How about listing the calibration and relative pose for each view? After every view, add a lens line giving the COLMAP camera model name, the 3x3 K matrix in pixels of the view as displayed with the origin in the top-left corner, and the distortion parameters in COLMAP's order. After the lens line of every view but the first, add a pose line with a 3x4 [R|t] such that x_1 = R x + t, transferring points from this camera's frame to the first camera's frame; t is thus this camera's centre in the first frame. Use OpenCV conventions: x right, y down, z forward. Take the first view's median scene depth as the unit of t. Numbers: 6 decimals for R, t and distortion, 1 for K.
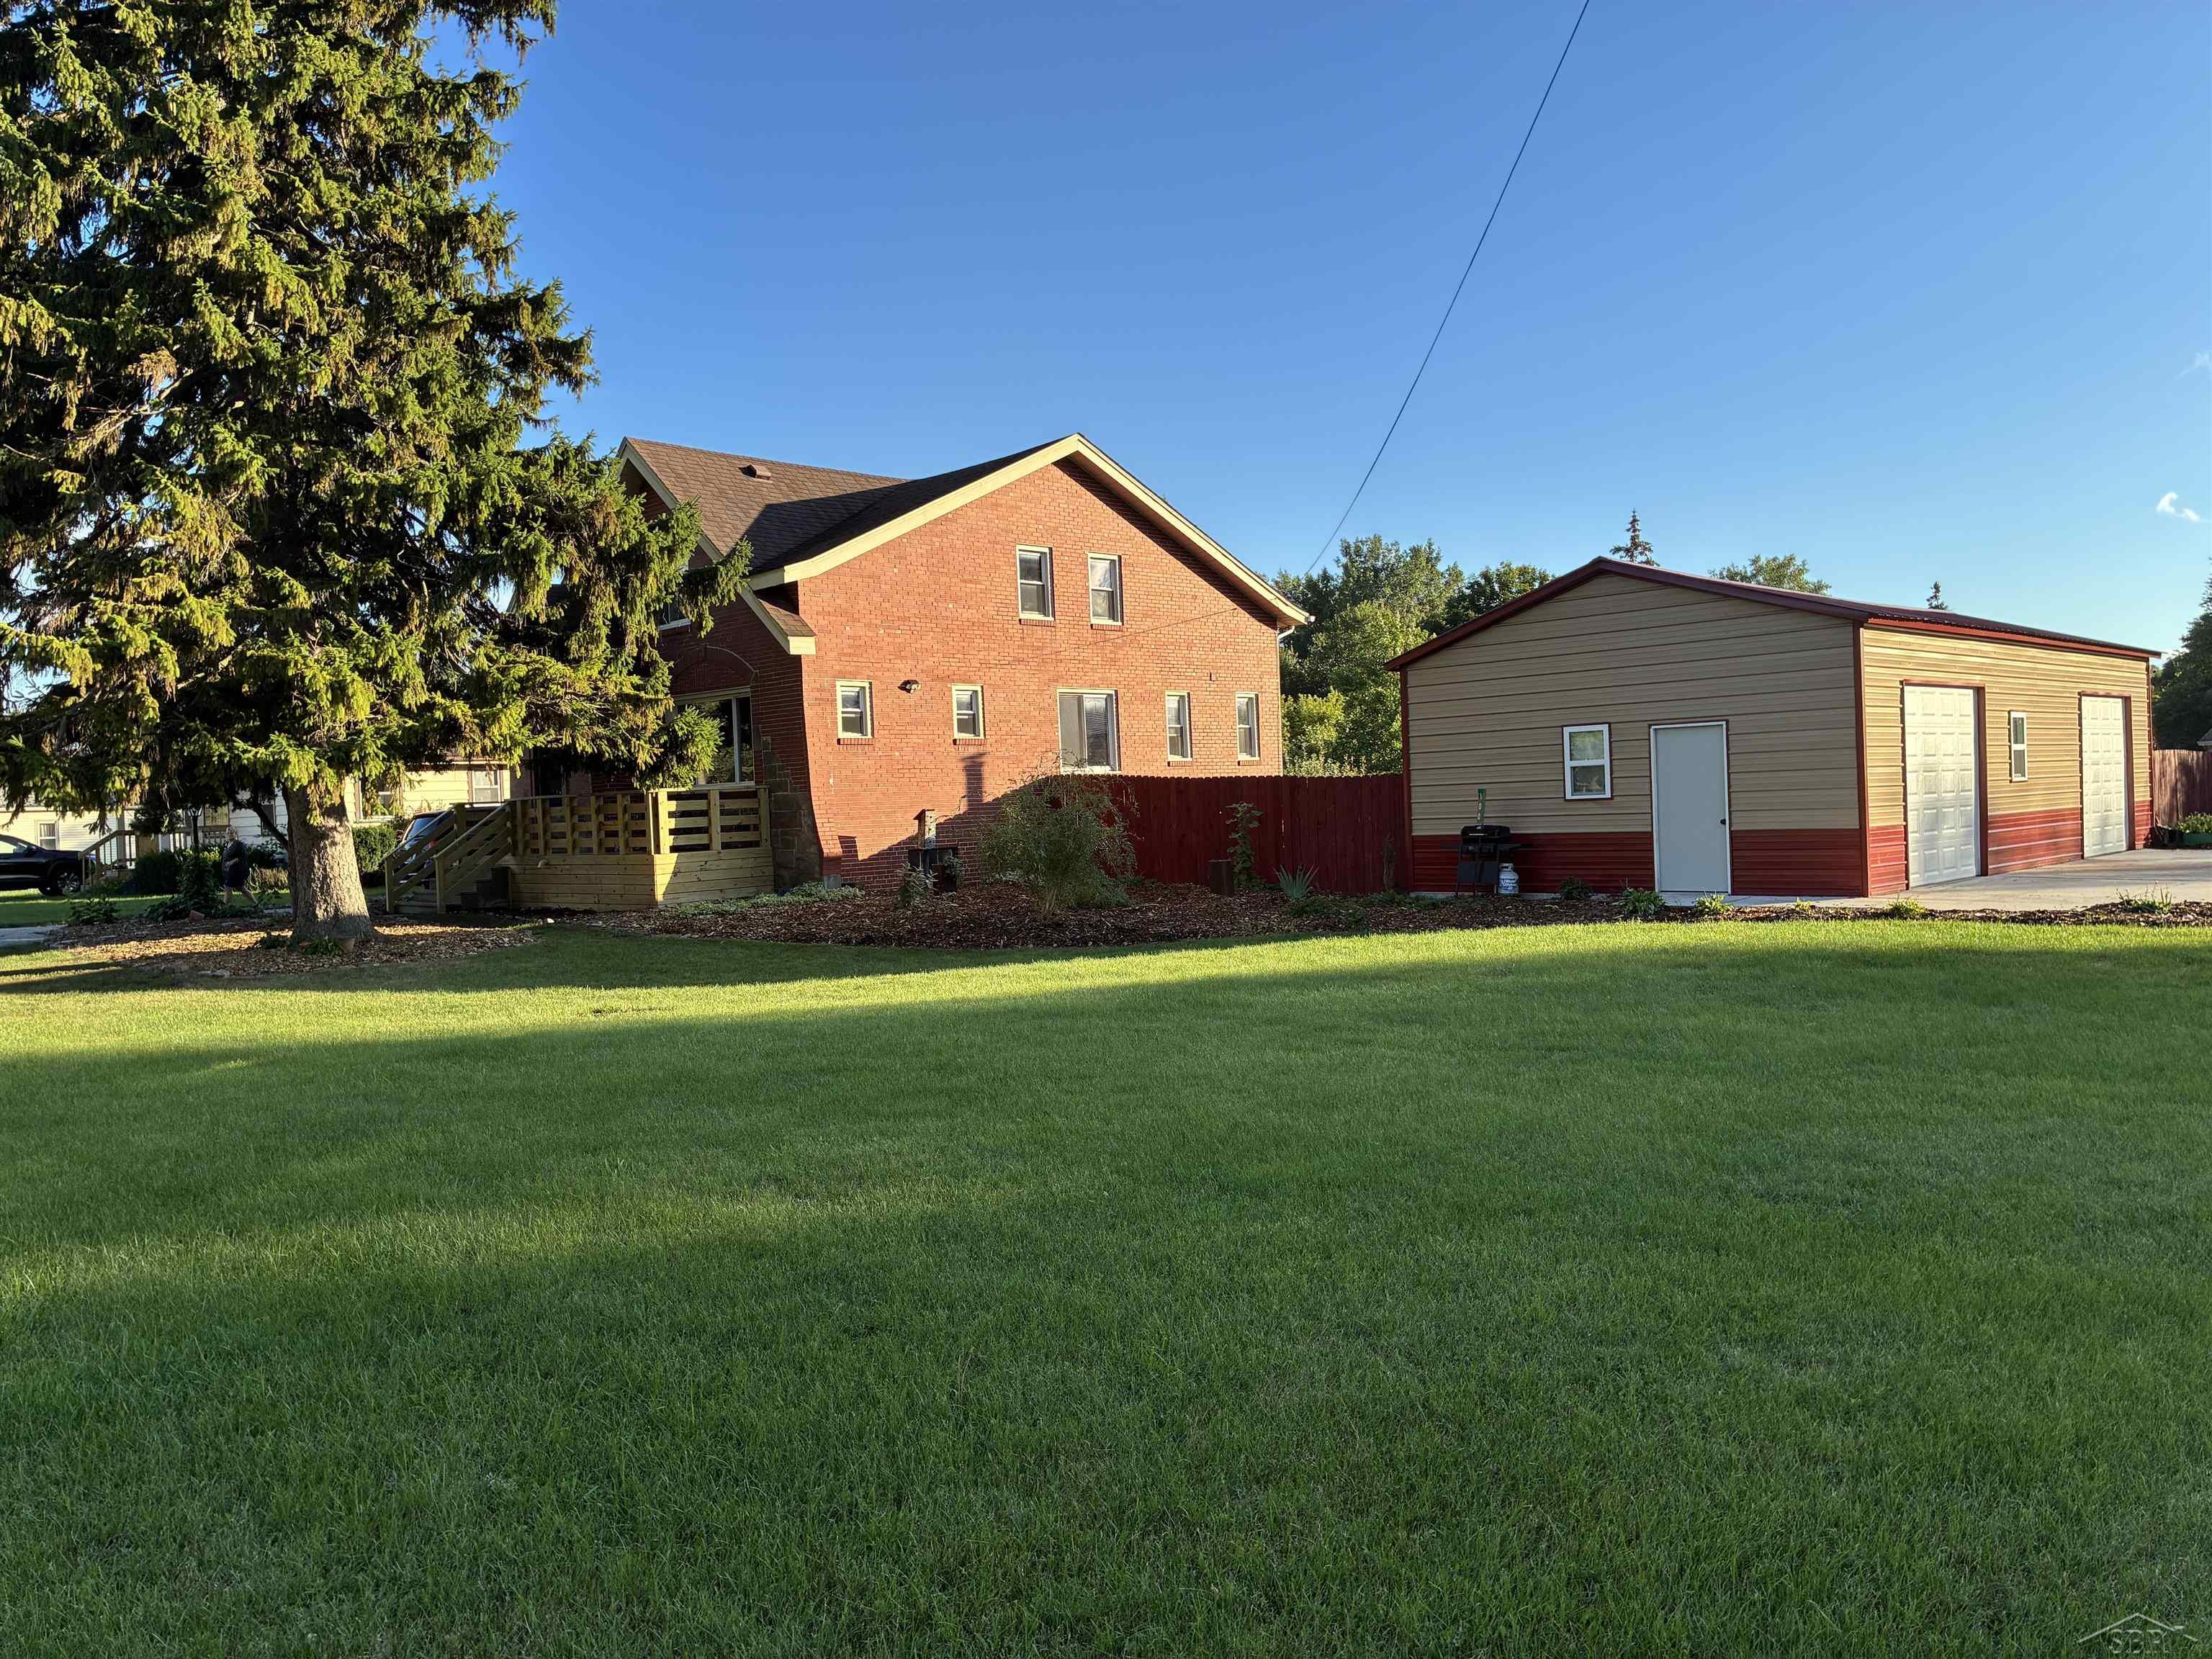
lens RADIAL K [[1693.7, 0, 1106.0], [0, 1693.7, 829.5], [0, 0, 1]] dist [0.060567, -0.082512]
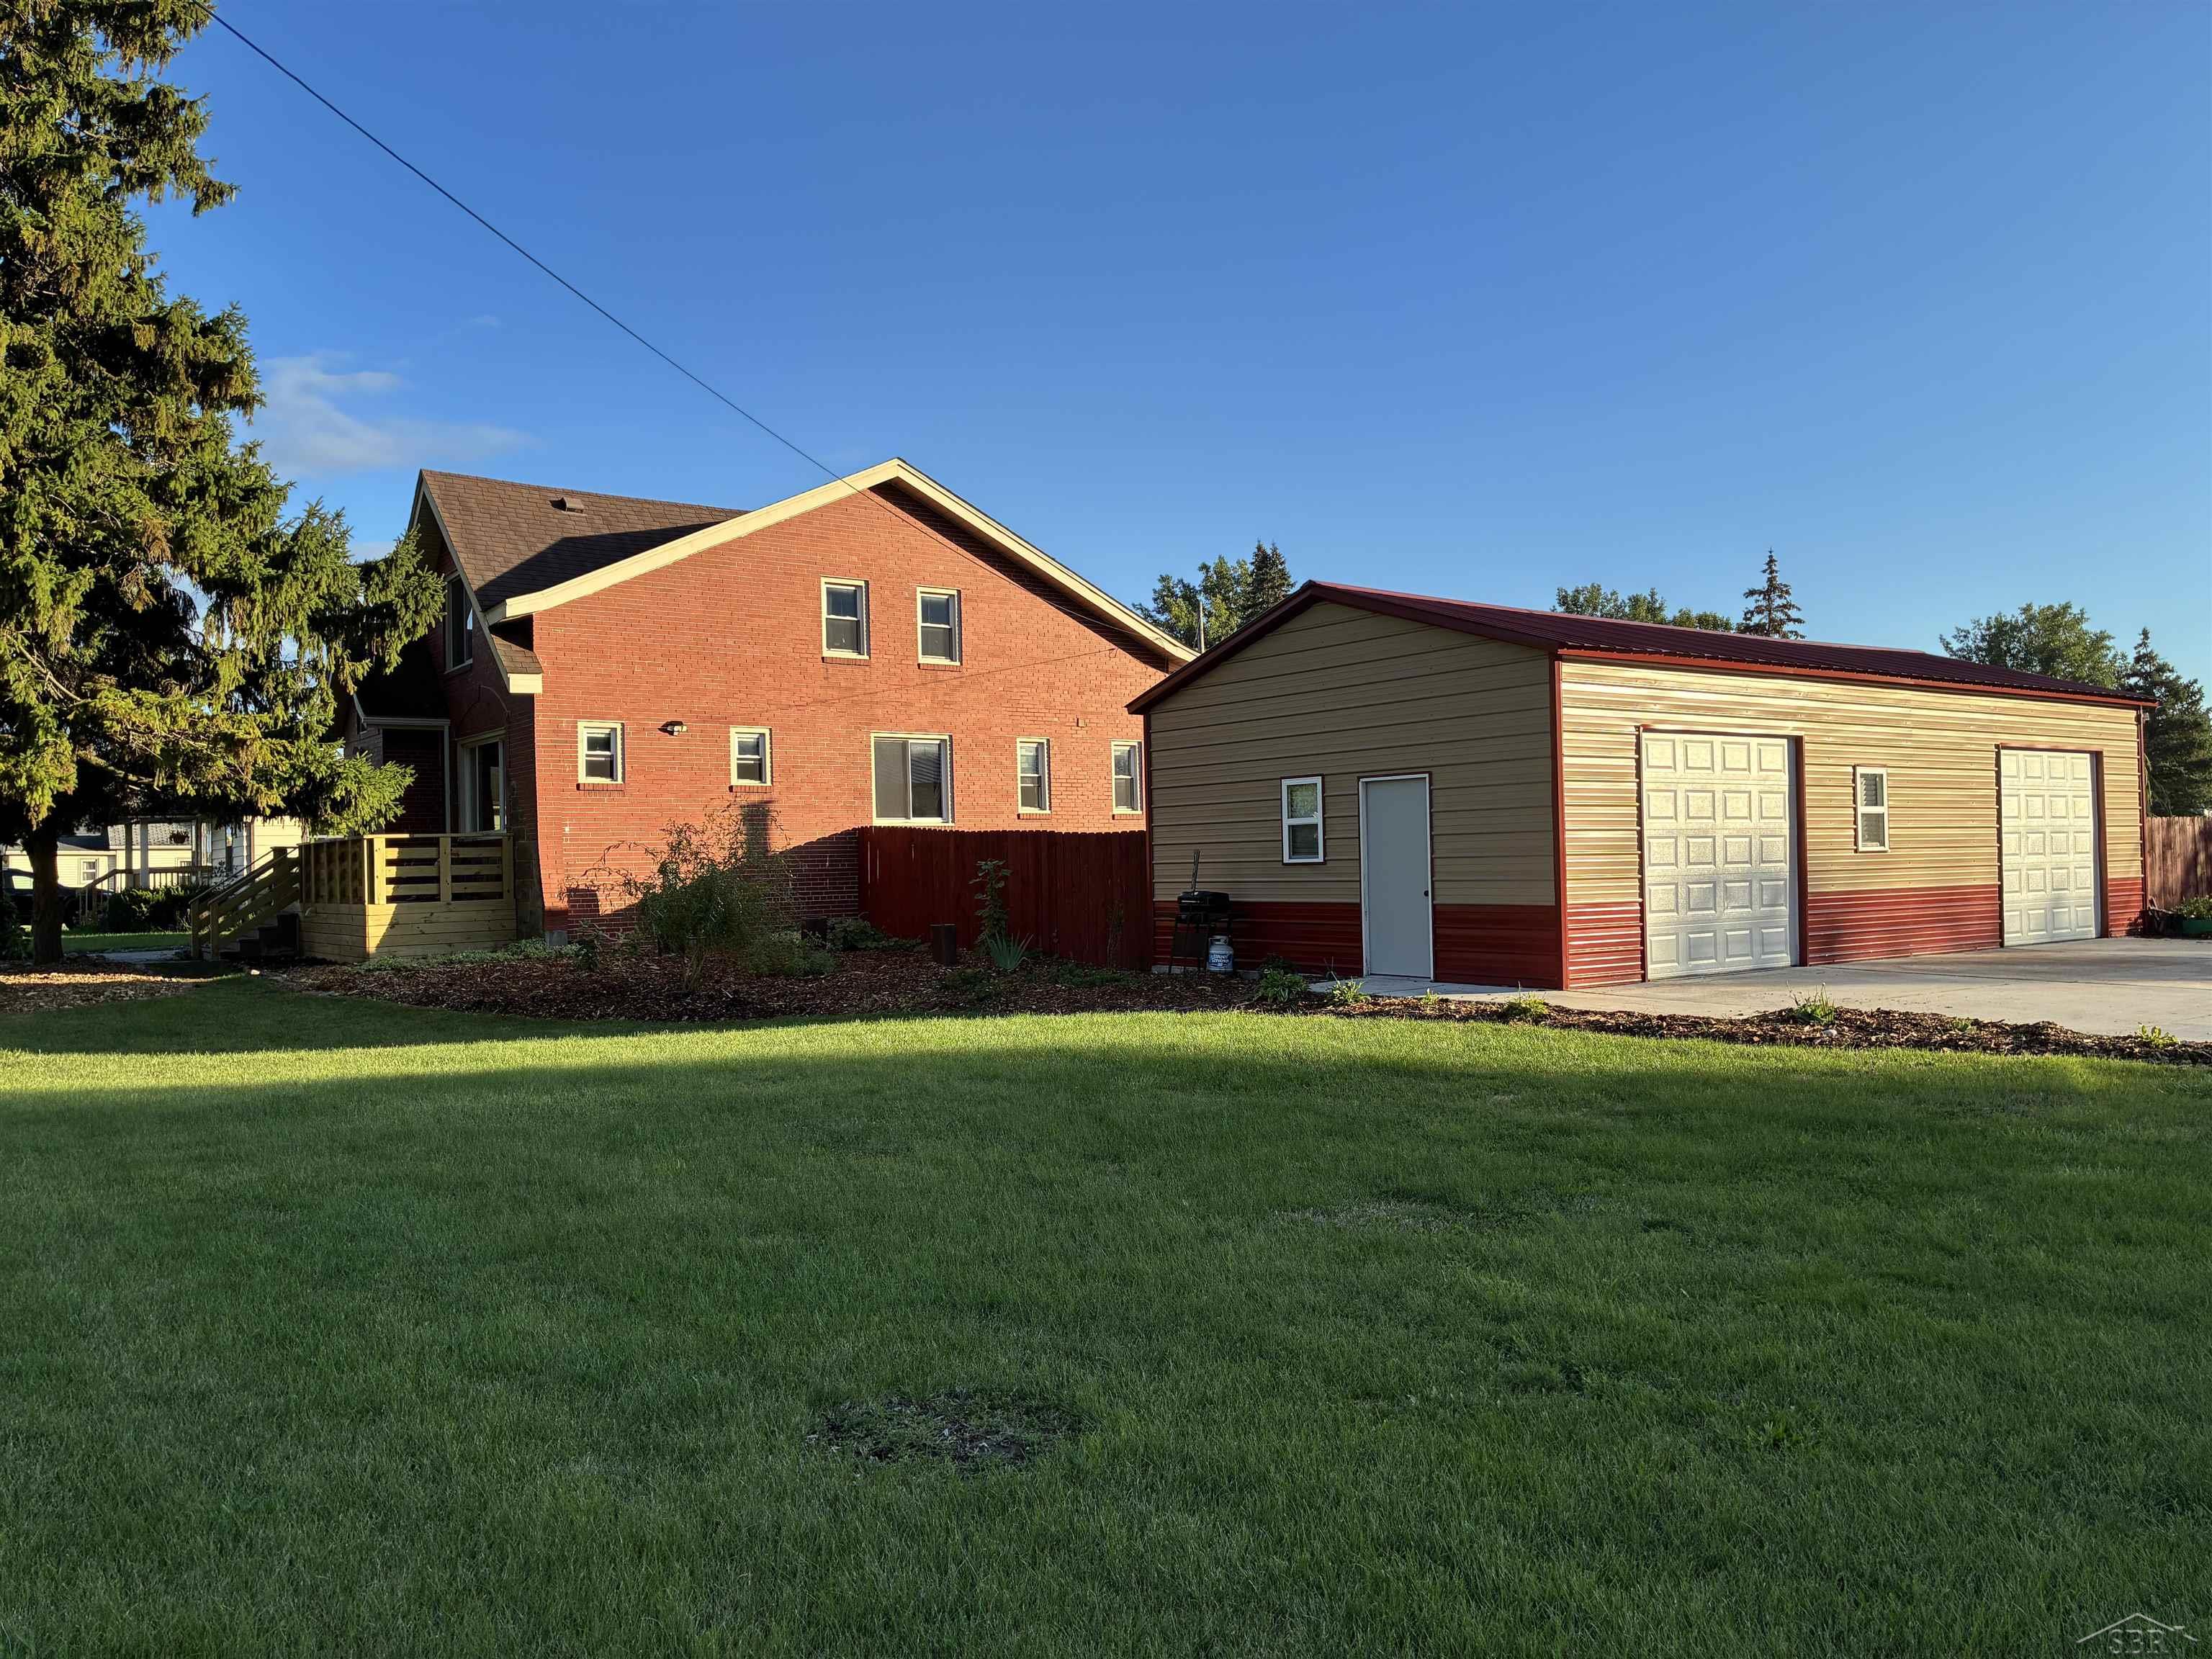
lens RADIAL K [[1678.8, 0, 1106.0], [0, 1678.8, 829.5], [0, 0, 1]] dist [0.057542, -0.062803]
pose [[0.988237, 0.015125, -0.152179, 0.272558], [-0.019764, 0.999383, -0.029018, -0.007430], [0.151647, 0.031685, 0.987927, 0.132391]]
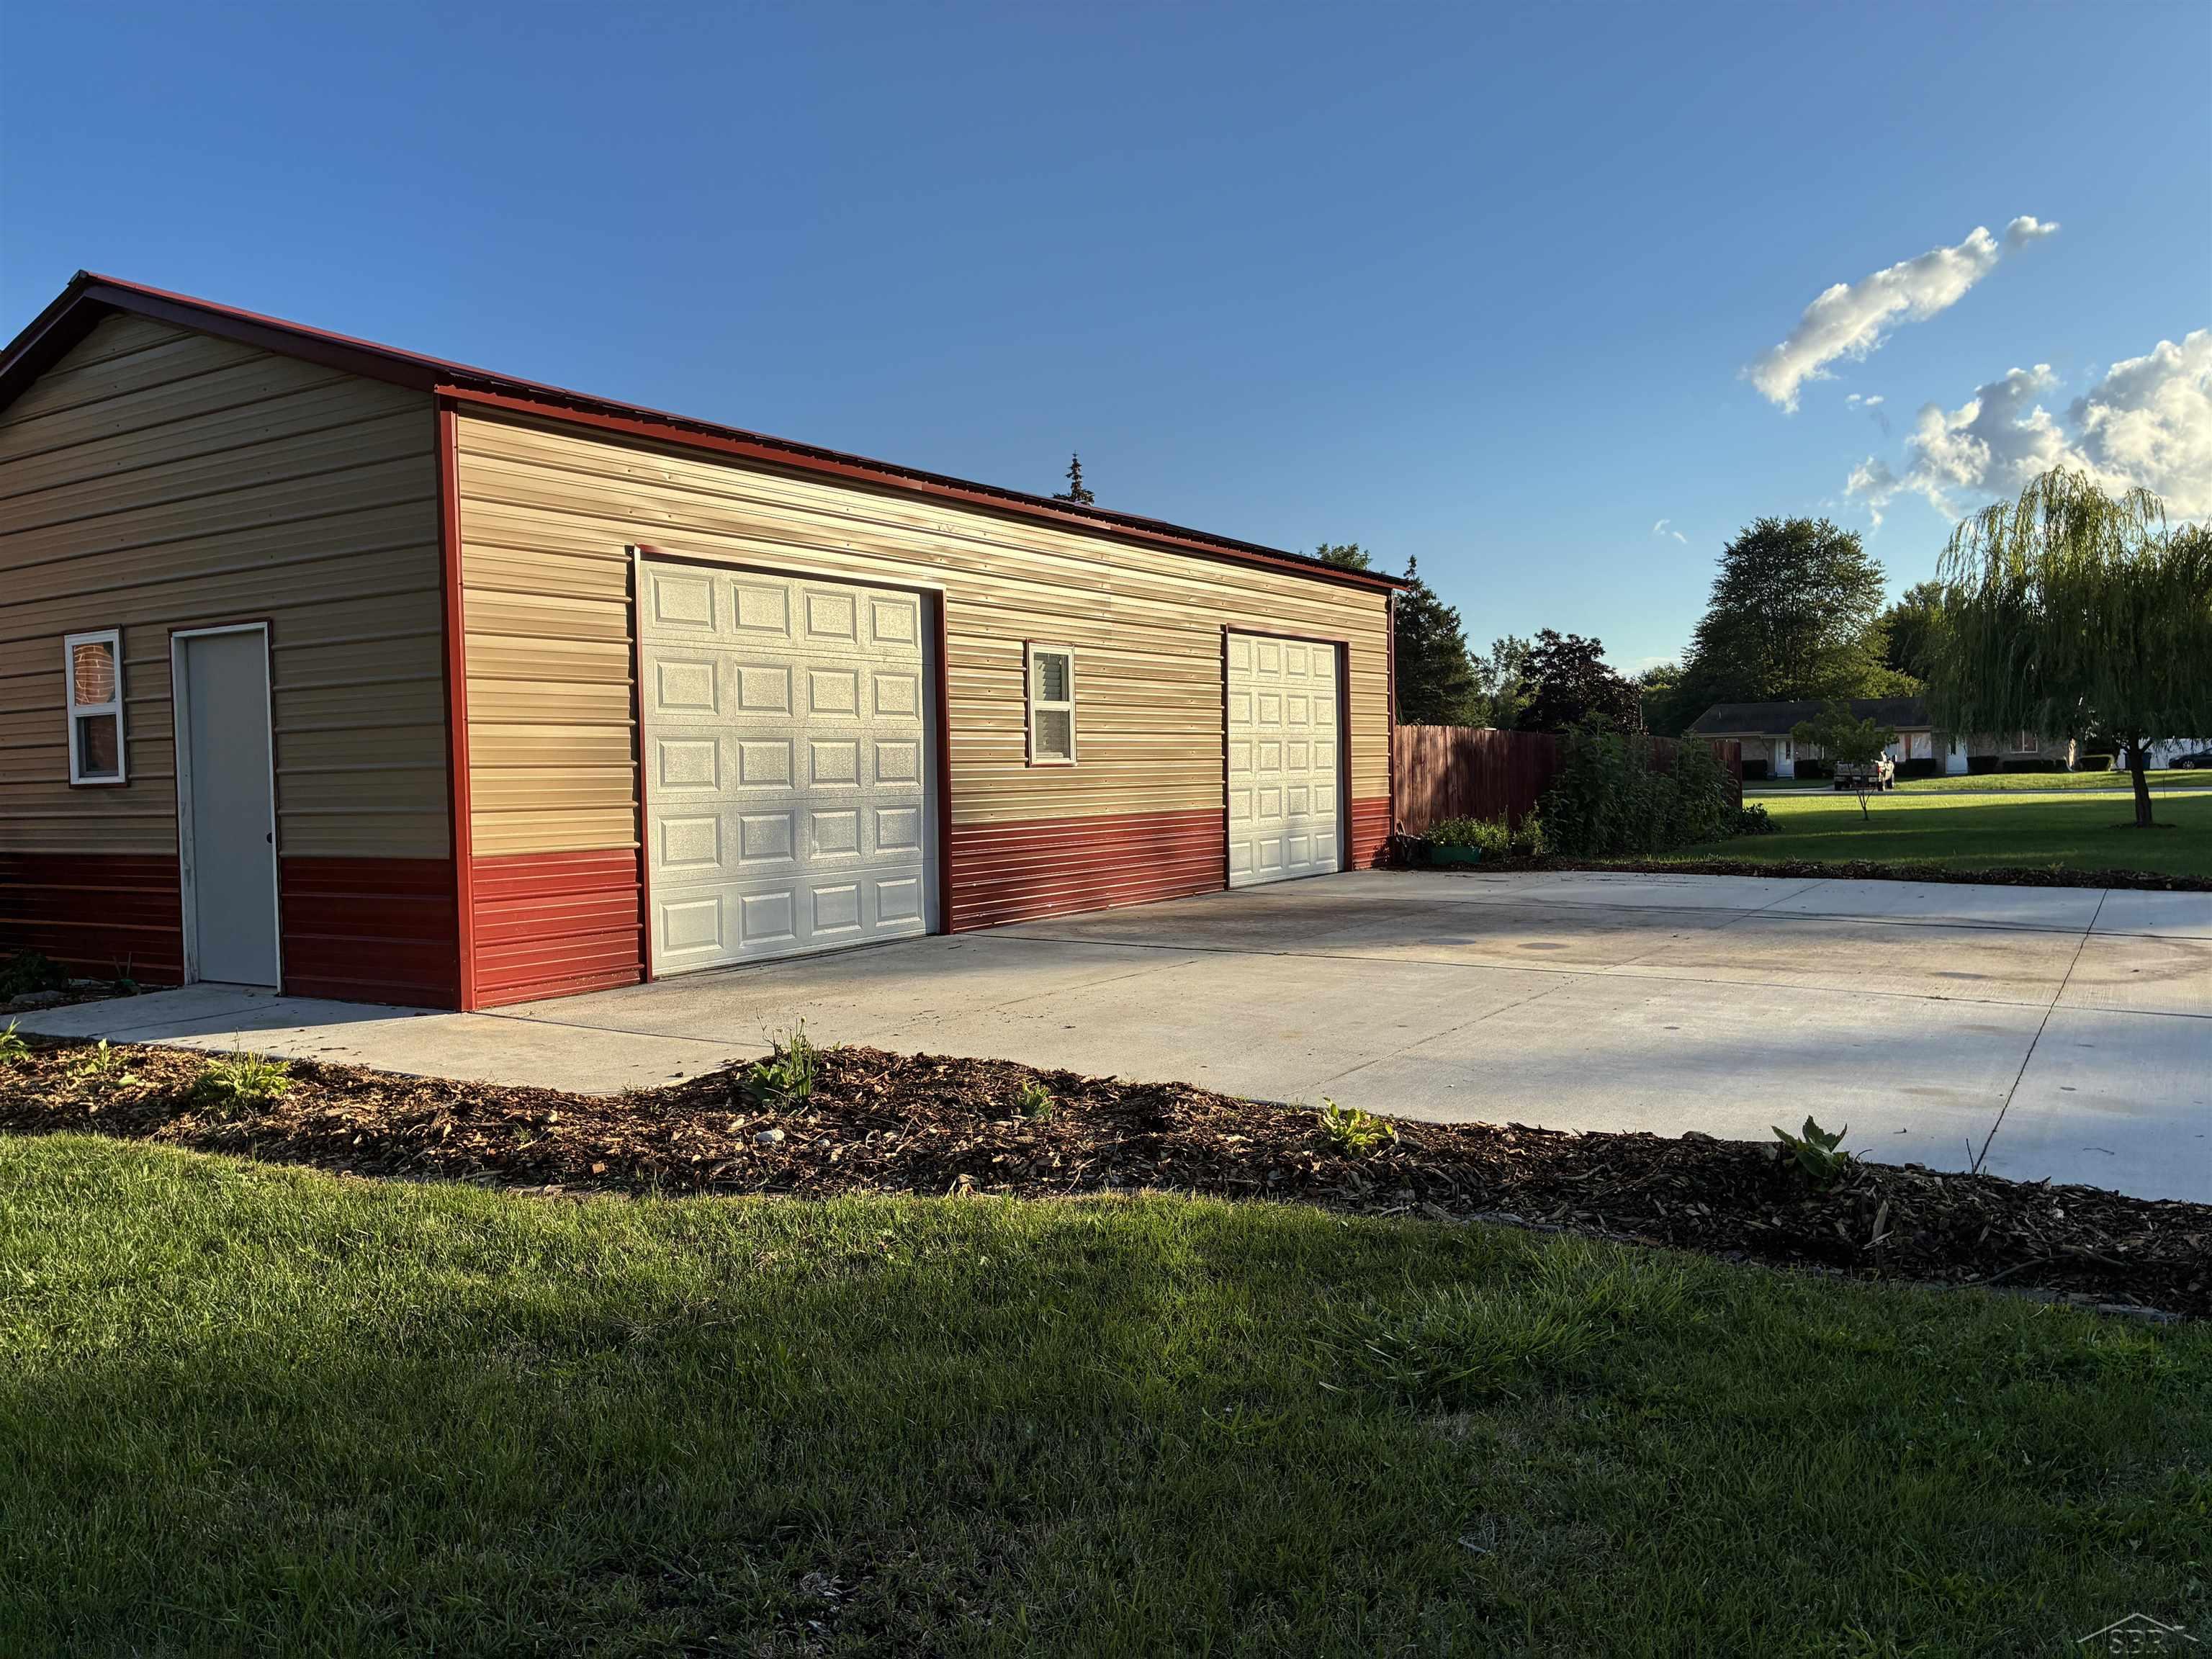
lens RADIAL K [[1693.7, 0, 1106.0], [0, 1693.7, 829.5], [0, 0, 1]] dist [0.060567, -0.082512]
pose [[0.976869, 0.007674, 0.213702, 0.398228], [-0.010308, 0.999884, 0.011217, -0.012010], [-0.213591, -0.013161, 0.976835, 0.405508]]
